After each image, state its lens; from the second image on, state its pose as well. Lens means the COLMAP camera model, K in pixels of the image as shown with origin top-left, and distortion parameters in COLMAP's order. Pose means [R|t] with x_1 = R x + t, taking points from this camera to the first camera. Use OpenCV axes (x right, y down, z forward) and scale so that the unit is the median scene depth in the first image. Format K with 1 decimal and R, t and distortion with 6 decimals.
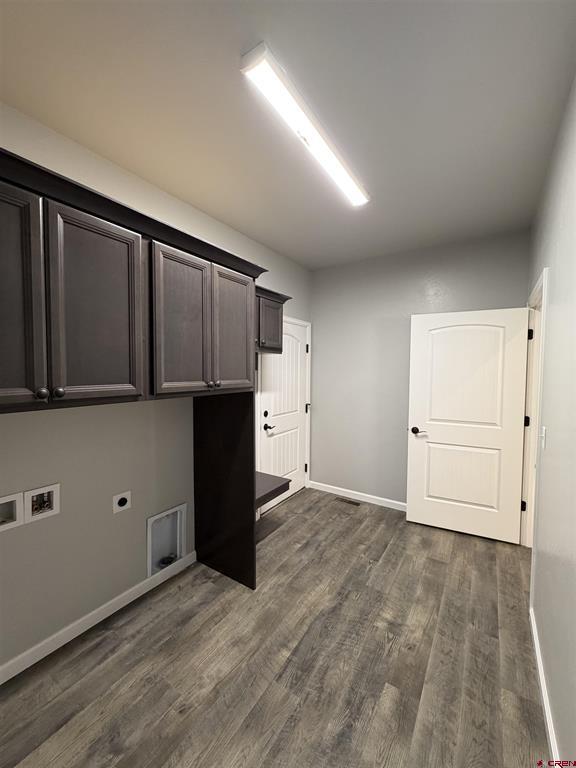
lens RADIAL K [[304.6, 0, 293.5], [0, 304.6, 380.6], [0, 0, 1]] dist [-0.000639, 0.000788]
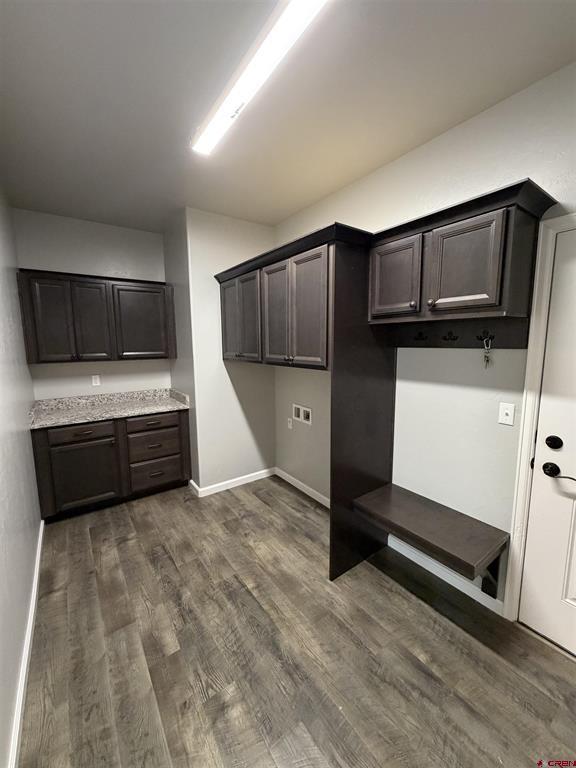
lens RADIAL K [[304.6, 0, 281.2], [0, 304.6, 380.8], [0, 0, 1]] dist [-0.000639, 0.000788]
pose [[-0.372392, 0.117111, -0.920657, 0.909587], [-0.031383, 0.989850, 0.138607, -0.070404], [0.927545, 0.080509, -0.364937, 1.438201]]
